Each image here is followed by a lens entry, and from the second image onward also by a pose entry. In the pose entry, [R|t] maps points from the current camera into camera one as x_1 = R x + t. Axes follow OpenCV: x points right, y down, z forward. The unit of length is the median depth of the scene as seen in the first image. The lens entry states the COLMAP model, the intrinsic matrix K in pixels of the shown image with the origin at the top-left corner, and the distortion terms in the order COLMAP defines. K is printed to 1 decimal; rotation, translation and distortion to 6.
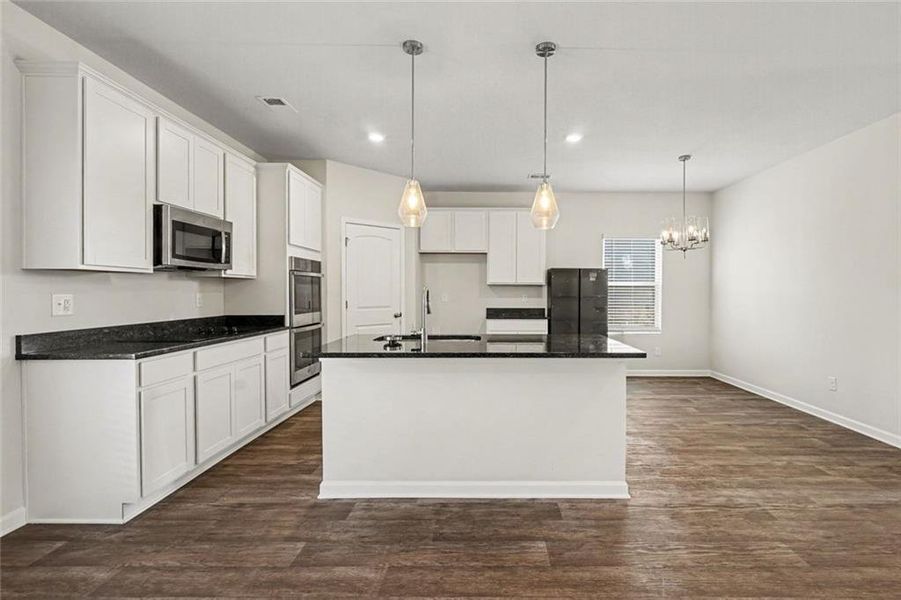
lens RADIAL K [[432.4, 0, 484.5], [0, 432.4, 296.4], [0, 0, 1]] dist [0.000650, 0.000086]
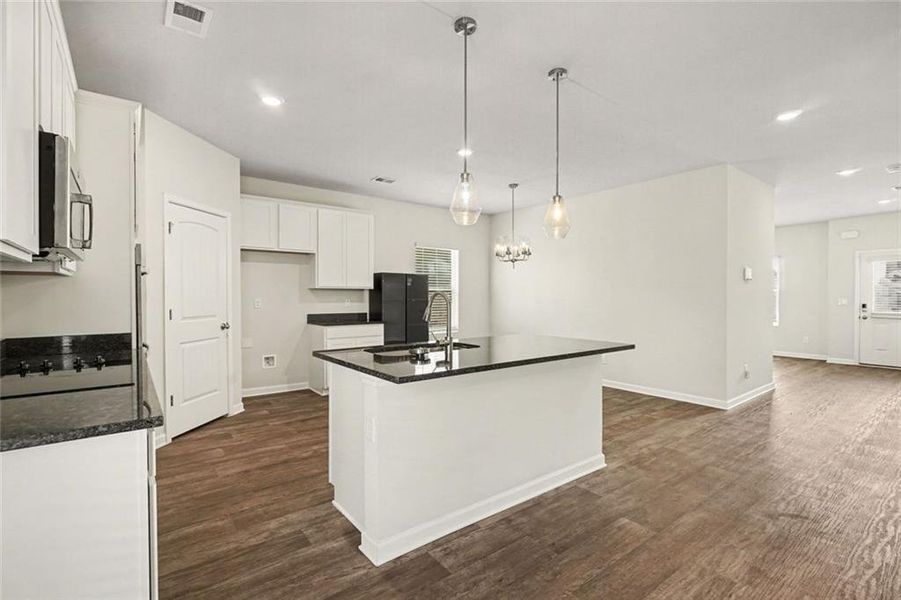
lens RADIAL K [[416.2, 0, 438.0], [0, 416.2, 301.0], [0, 0, 1]] dist [-0.002896, -0.000562]
pose [[0.803222, -0.009904, 0.595597, -0.386704], [0.008970, 0.999950, 0.004531, -0.003219], [-0.595612, 0.001703, 0.803270, 0.180515]]
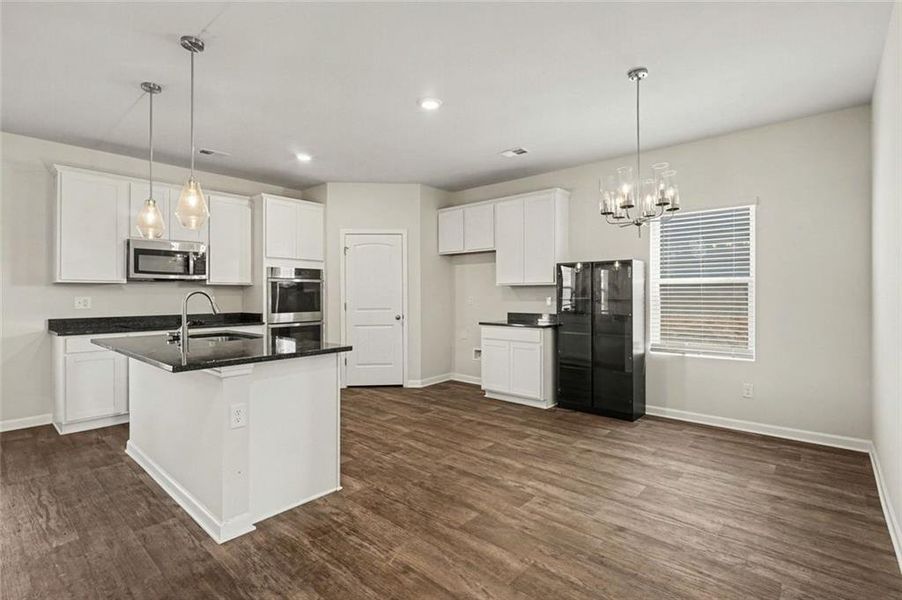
lens RADIAL K [[421.7, 0, 451.0], [0, 421.7, 300.0], [0, 0, 1]] dist [0.004283, 0.000385]
pose [[0.745455, 0.003135, -0.666548, 0.645766], [-0.002757, 0.999995, 0.001619, -0.000083], [0.666550, 0.000631, 0.745460, 0.371088]]
